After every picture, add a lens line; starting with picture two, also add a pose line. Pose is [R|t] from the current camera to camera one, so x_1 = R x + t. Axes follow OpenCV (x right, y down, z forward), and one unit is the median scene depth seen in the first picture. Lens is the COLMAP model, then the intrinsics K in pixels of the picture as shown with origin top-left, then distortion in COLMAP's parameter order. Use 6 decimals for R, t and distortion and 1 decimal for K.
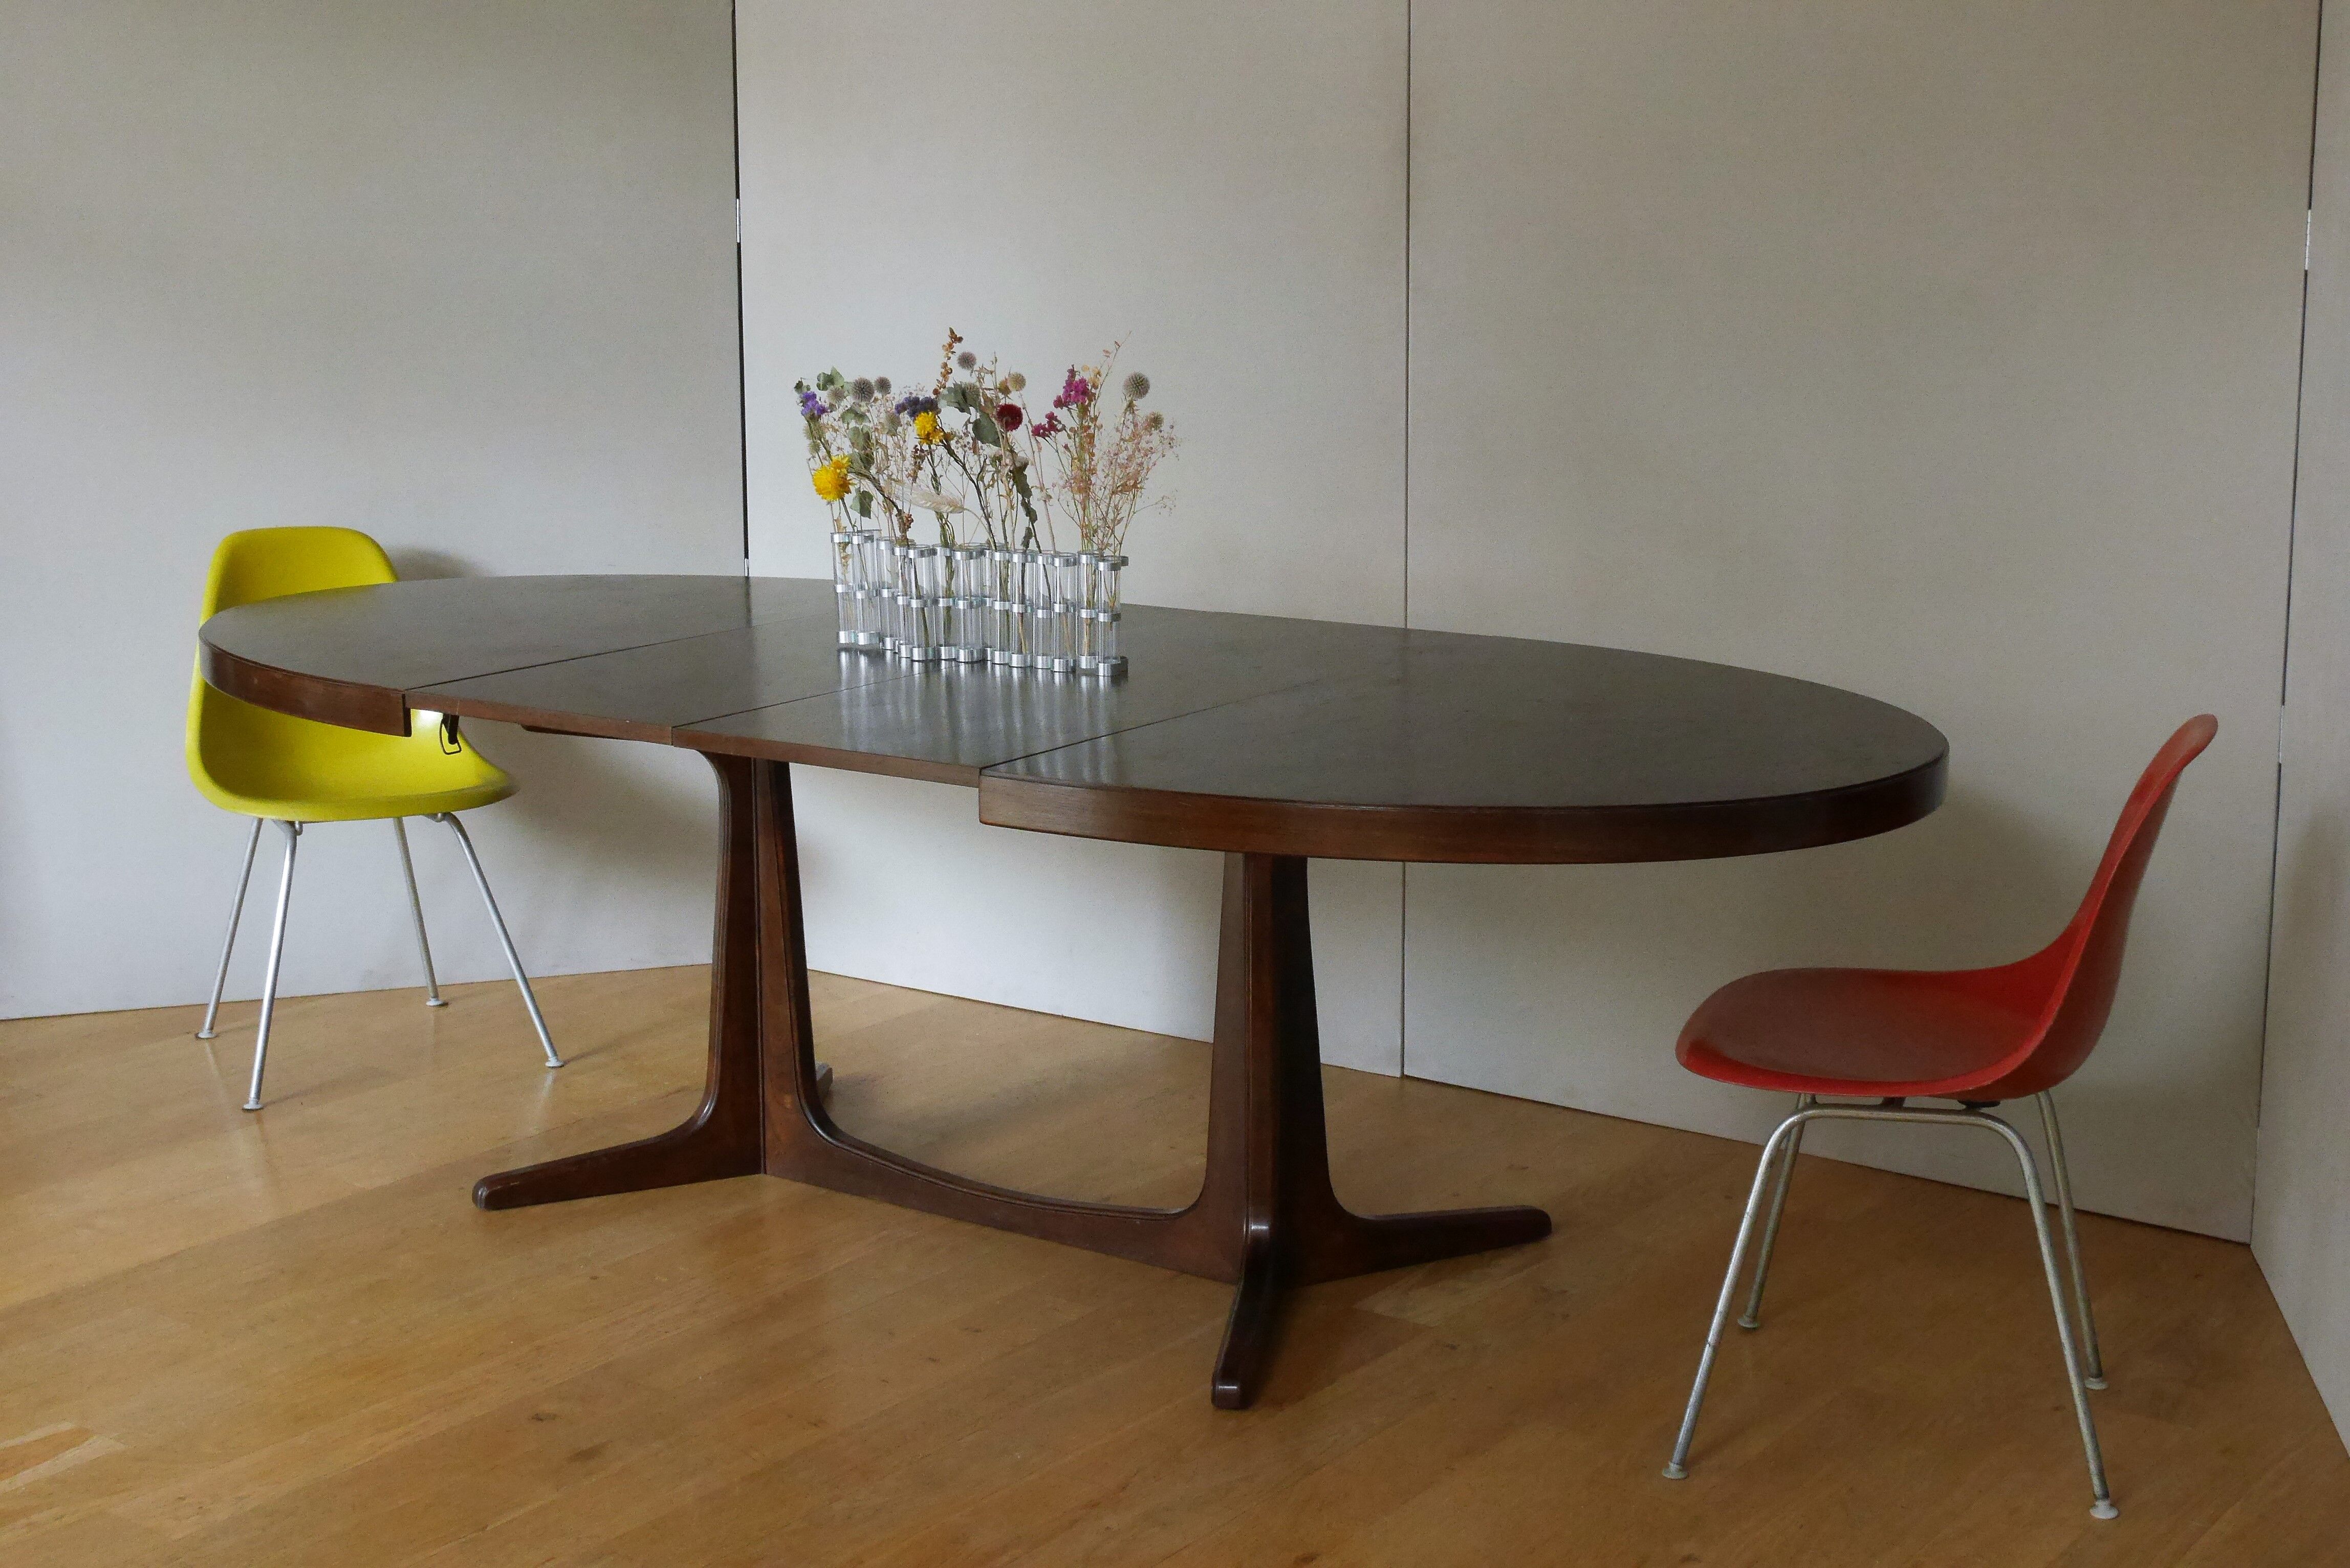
lens RADIAL K [[3252.8, 0, 1177.5], [0, 3252.8, 786.1], [0, 0, 1]] dist [-0.027879, 0.000000]
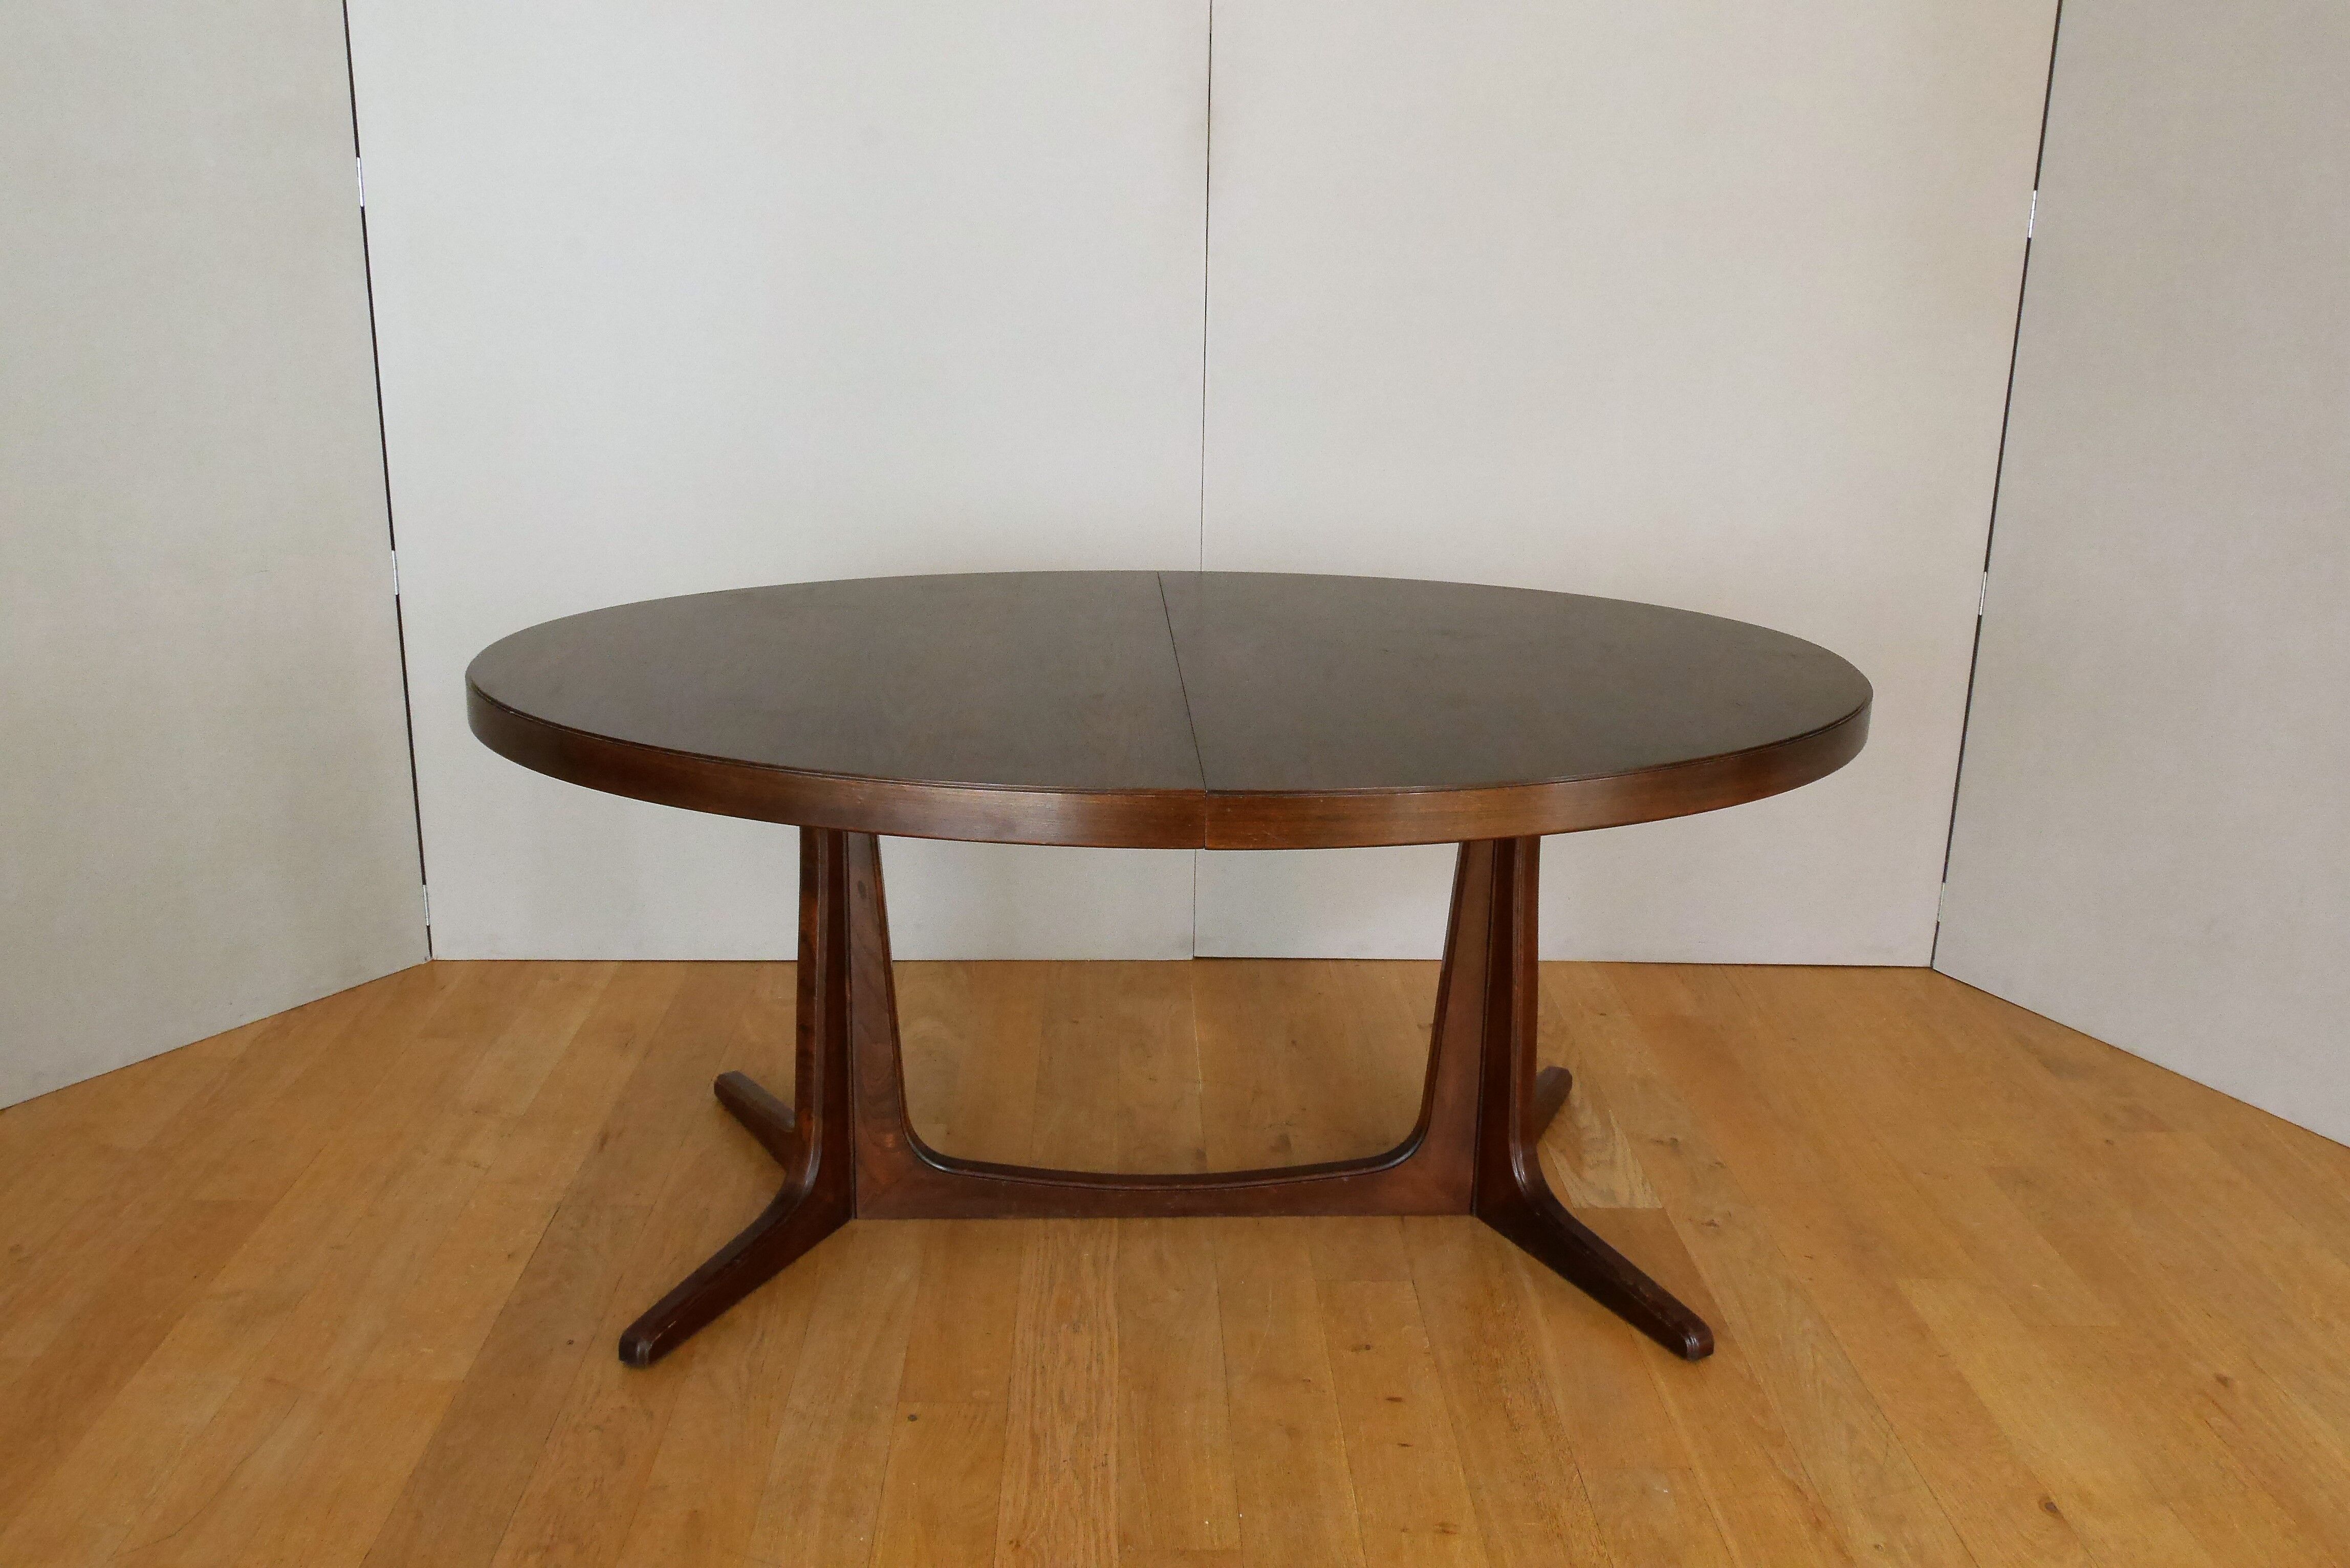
lens RADIAL K [[1967.0, 0, 1176.3], [0, 1967.0, 775.9], [0, 0, 1]] dist [-0.021230, -0.003064]
pose [[0.787230, -0.154215, 0.597065, -0.410824], [0.095332, 0.987020, 0.129240, -0.077773], [-0.609246, -0.044822, 0.791714, 0.554978]]
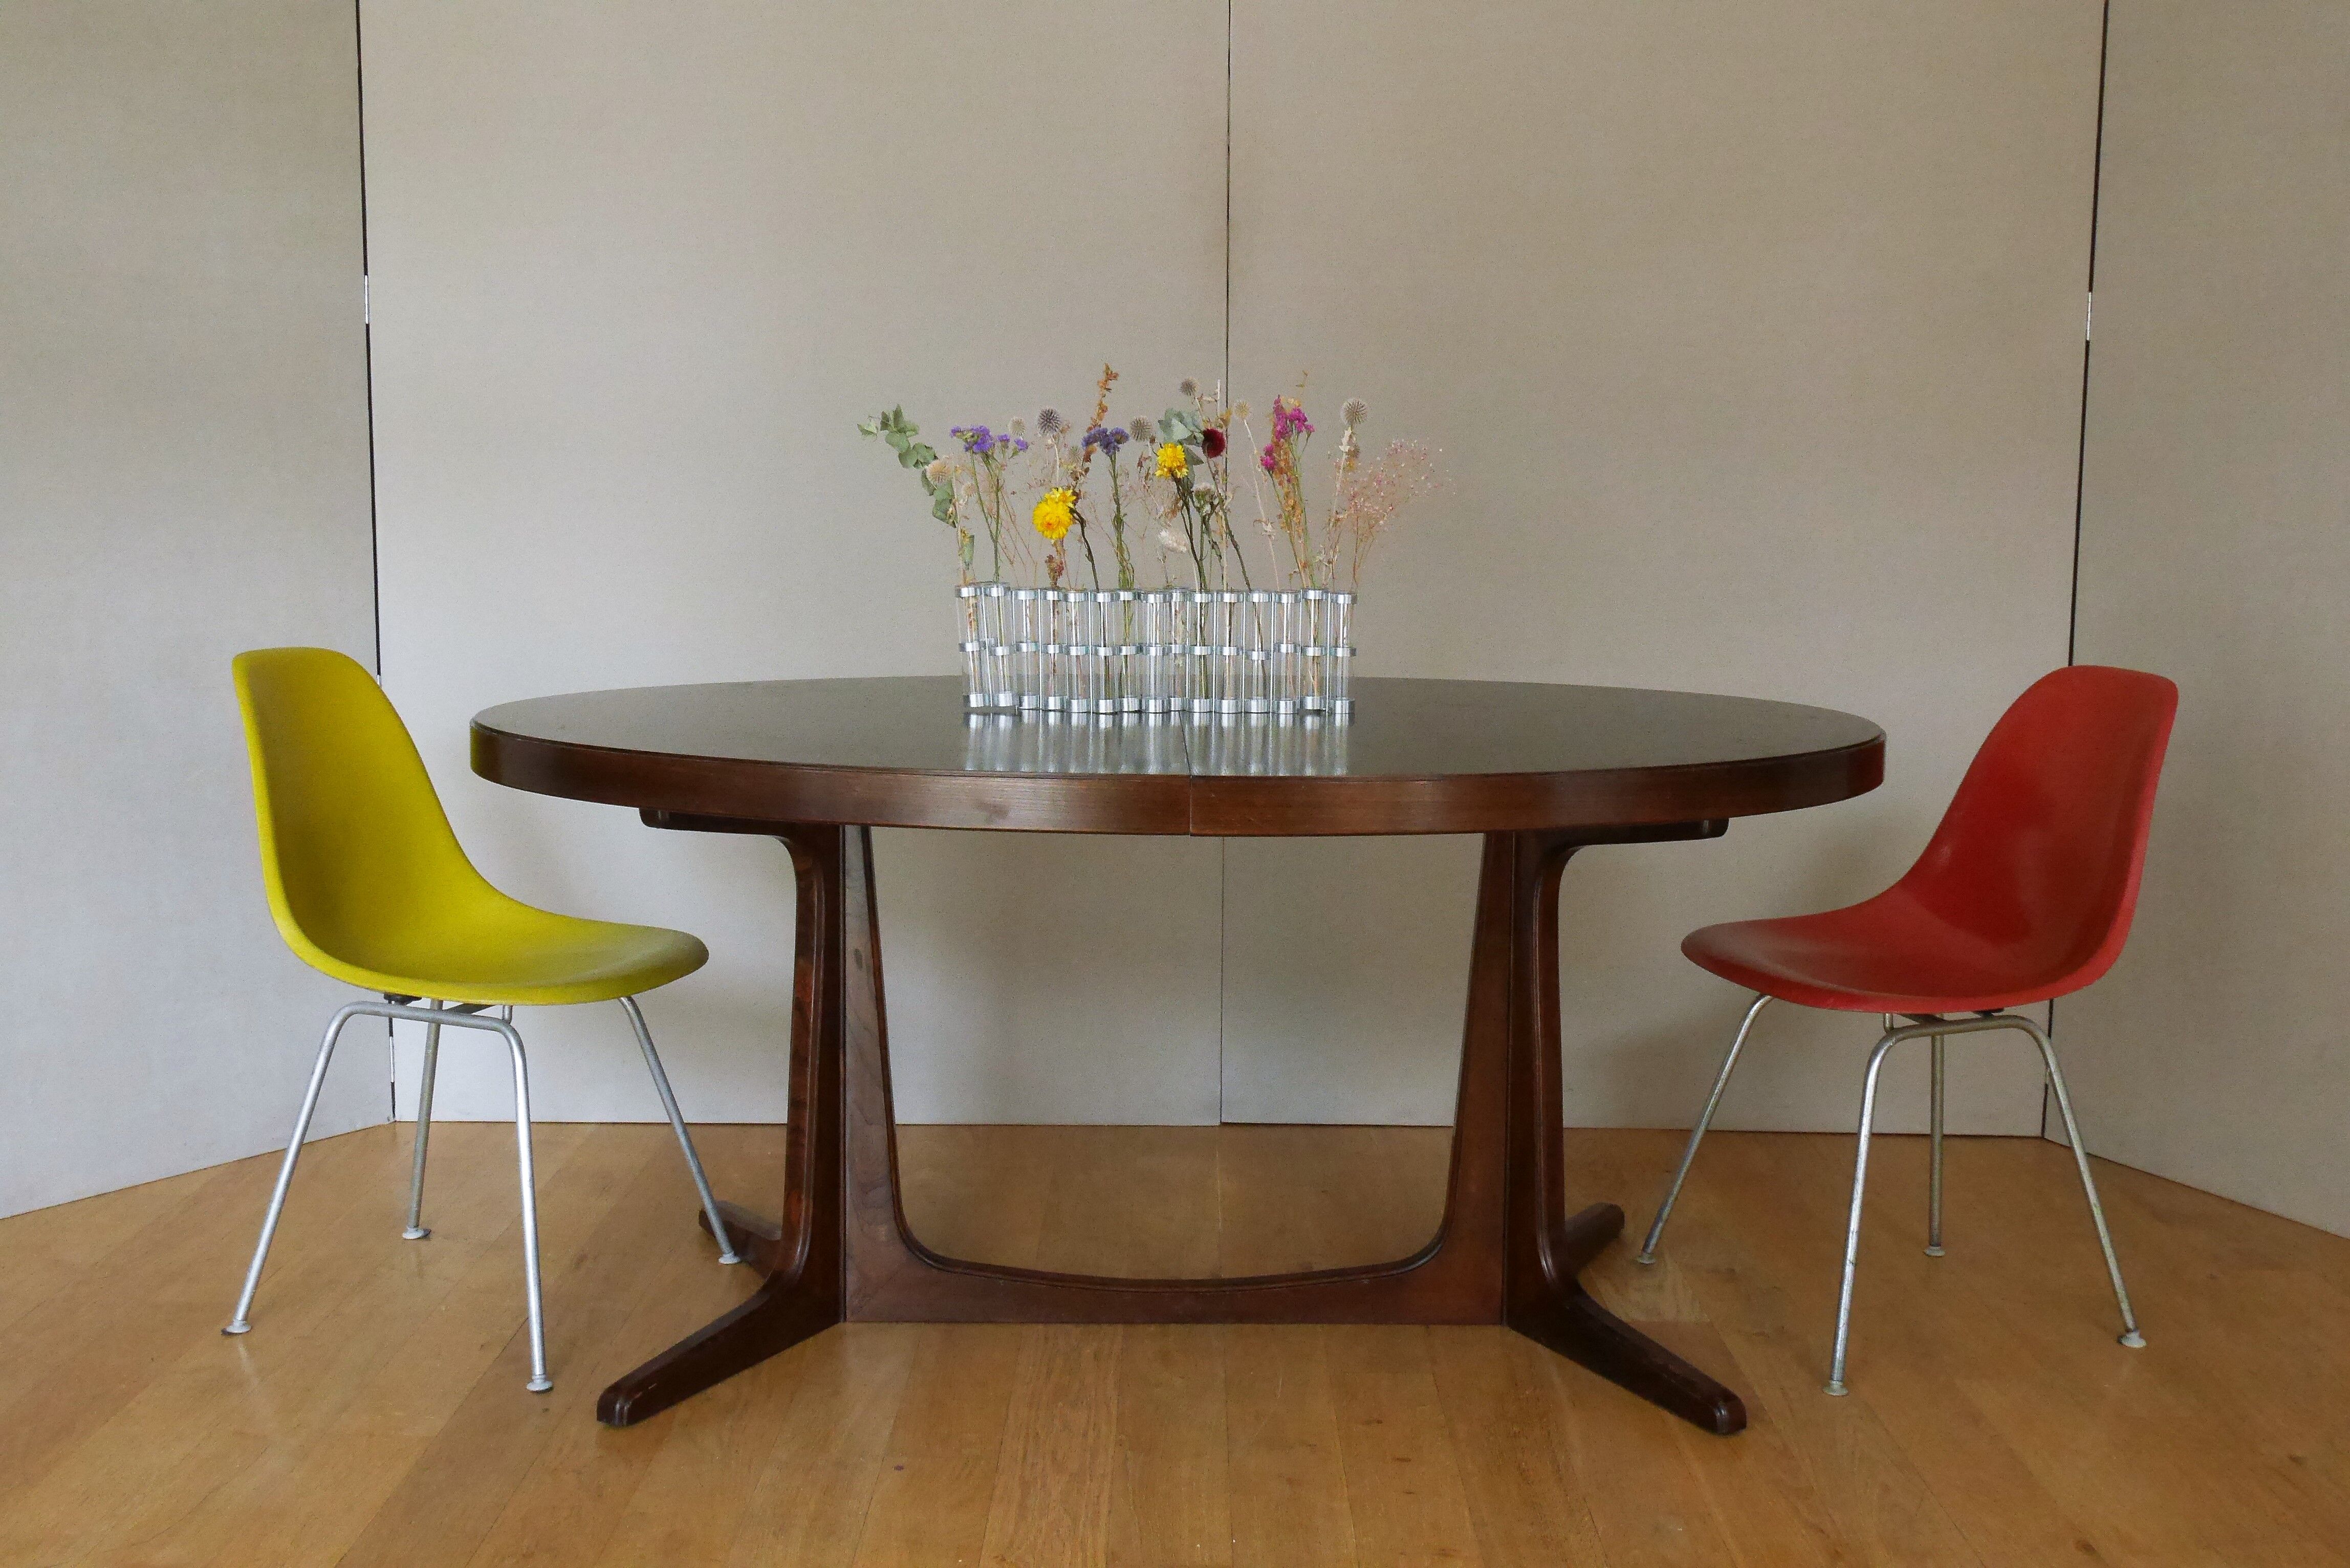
lens RADIAL K [[2449.5, 0, 1183.5], [0, 2449.5, 790.0], [0, 0, 1]] dist [-0.022980, 0.000000]
pose [[0.805728, -0.064370, 0.588777, -0.479712], [0.099607, 0.994645, -0.027567, 0.003572], [-0.583850, 0.080858, 0.807825, 0.440603]]
